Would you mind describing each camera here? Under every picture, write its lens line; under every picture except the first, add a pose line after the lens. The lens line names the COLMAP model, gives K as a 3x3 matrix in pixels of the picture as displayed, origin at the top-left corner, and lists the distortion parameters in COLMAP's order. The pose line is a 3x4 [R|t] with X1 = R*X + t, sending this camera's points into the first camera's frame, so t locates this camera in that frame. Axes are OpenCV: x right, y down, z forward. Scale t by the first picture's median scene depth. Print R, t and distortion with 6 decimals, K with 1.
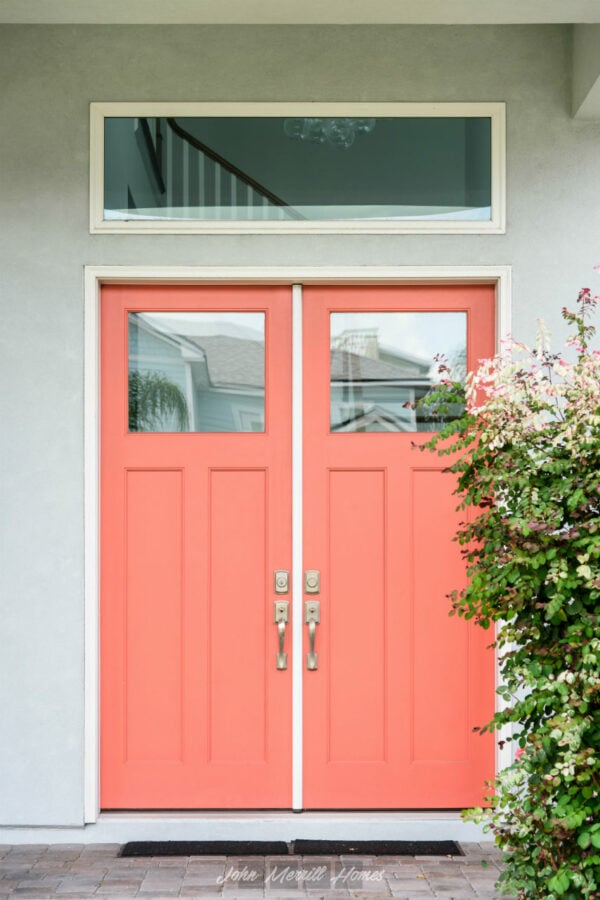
lens RADIAL K [[2390.0, 0, 300.3], [0, 2390.0, 450.3], [0, 0, 1]] dist [0.095620, 0.000000]
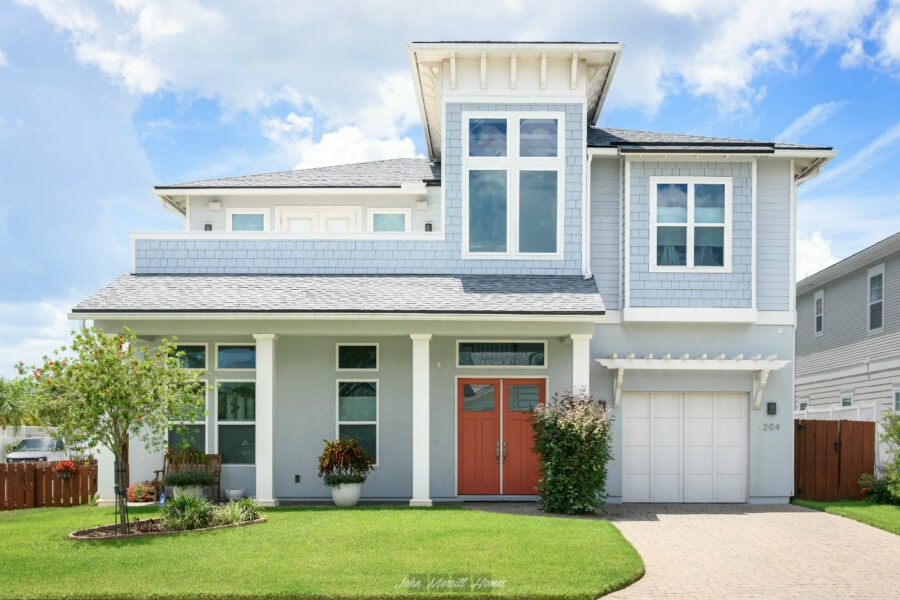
lens RADIAL K [[2390.0, 0, 448.5], [0, 2390.0, 300.4], [0, 0, 1]] dist [0.095620, 0.000000]
pose [[0.999861, 0.002222, -0.016525, -0.027333], [-0.002070, 0.999956, 0.009195, -0.262205], [0.016544, -0.009159, 0.999821, -3.570843]]
